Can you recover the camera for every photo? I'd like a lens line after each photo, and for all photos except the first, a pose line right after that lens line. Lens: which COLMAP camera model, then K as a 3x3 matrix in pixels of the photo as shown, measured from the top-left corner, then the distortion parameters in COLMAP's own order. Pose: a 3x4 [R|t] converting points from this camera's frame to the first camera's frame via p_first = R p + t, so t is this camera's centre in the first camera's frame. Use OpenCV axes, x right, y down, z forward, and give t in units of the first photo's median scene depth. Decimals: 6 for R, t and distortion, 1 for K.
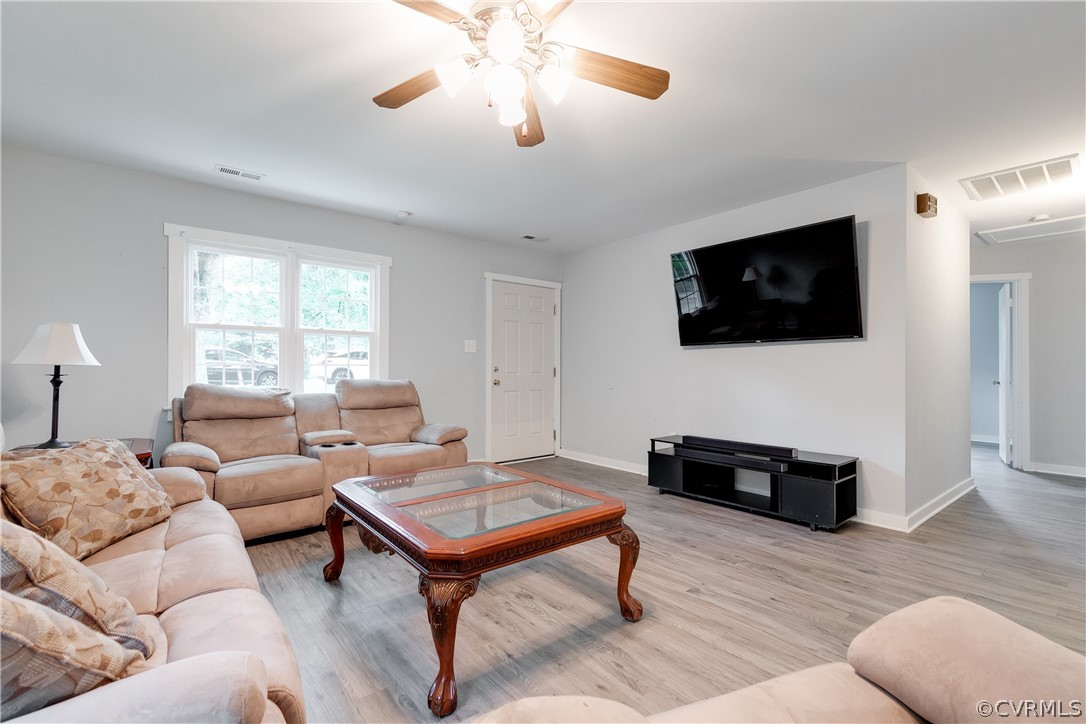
lens RADIAL K [[487.9, 0, 541.6], [0, 487.9, 365.0], [0, 0, 1]] dist [0.003842, -0.000654]
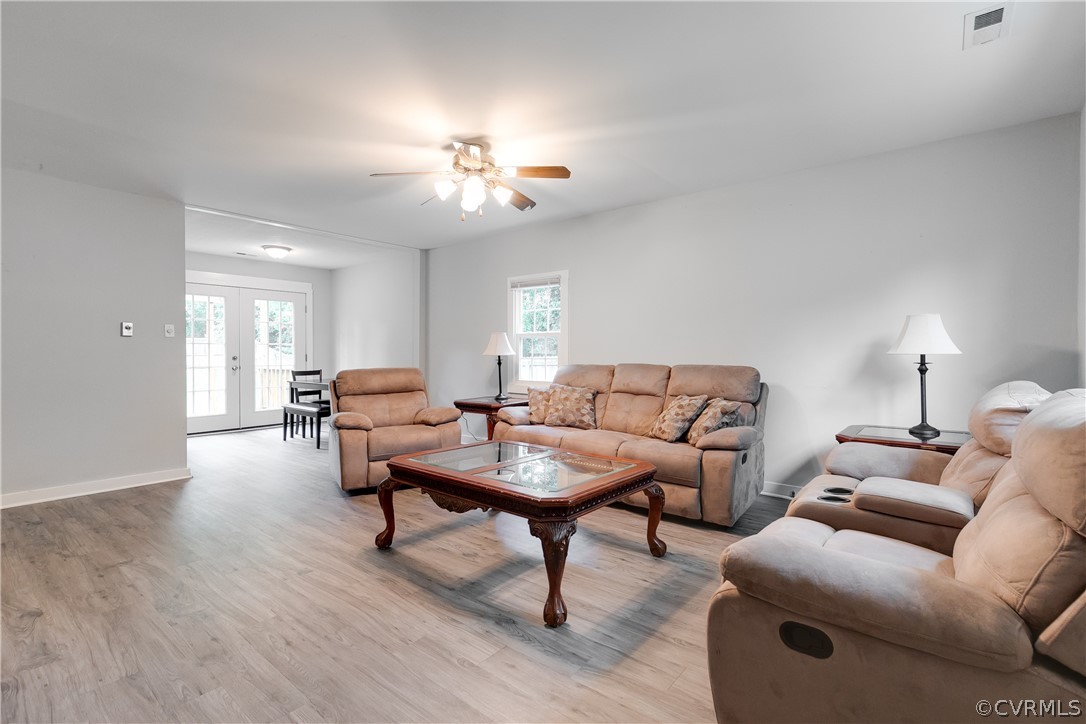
lens RADIAL K [[487.9, 0, 549.4], [0, 487.9, 357.4], [0, 0, 1]] dist [0.003842, -0.000654]
pose [[-0.975821, -0.001263, -0.218568, 0.029134], [-0.001351, 0.999999, 0.000254, 0.007910], [0.218567, 0.000543, -0.975822, 1.816490]]
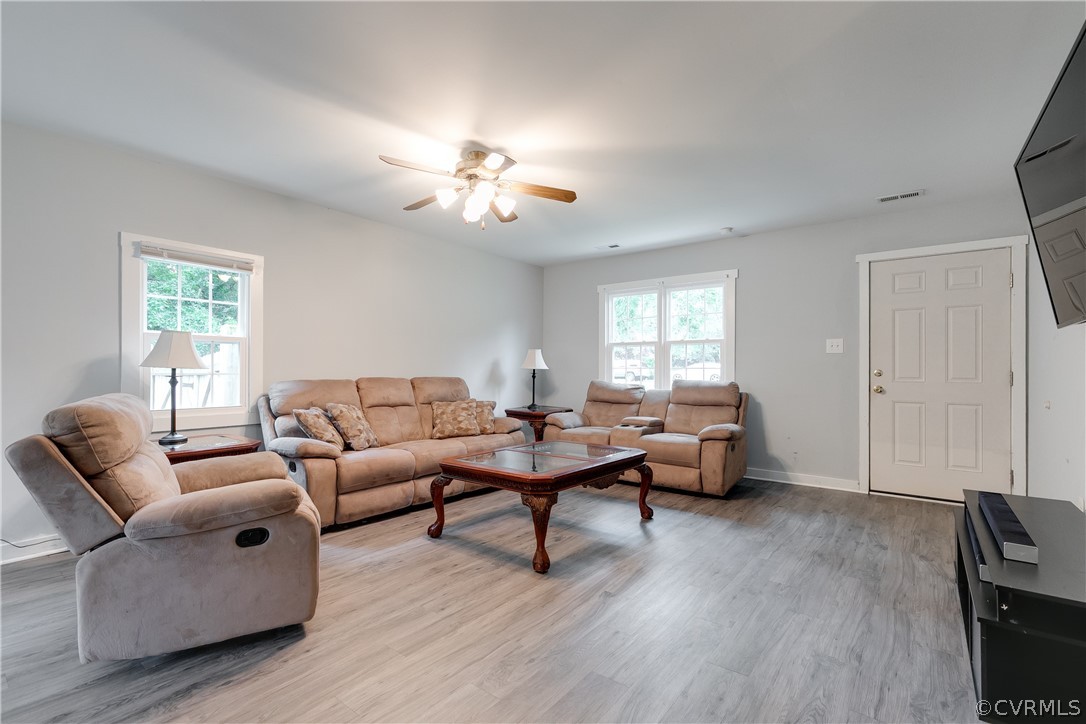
lens RADIAL K [[487.9, 0, 547.8], [0, 487.9, 366.1], [0, 0, 1]] dist [0.003842, -0.000654]
pose [[0.226757, -0.008867, -0.973911, 1.074668], [0.002102, 0.999961, -0.008615, 0.006640], [0.973949, -0.000093, 0.226766, 0.561720]]
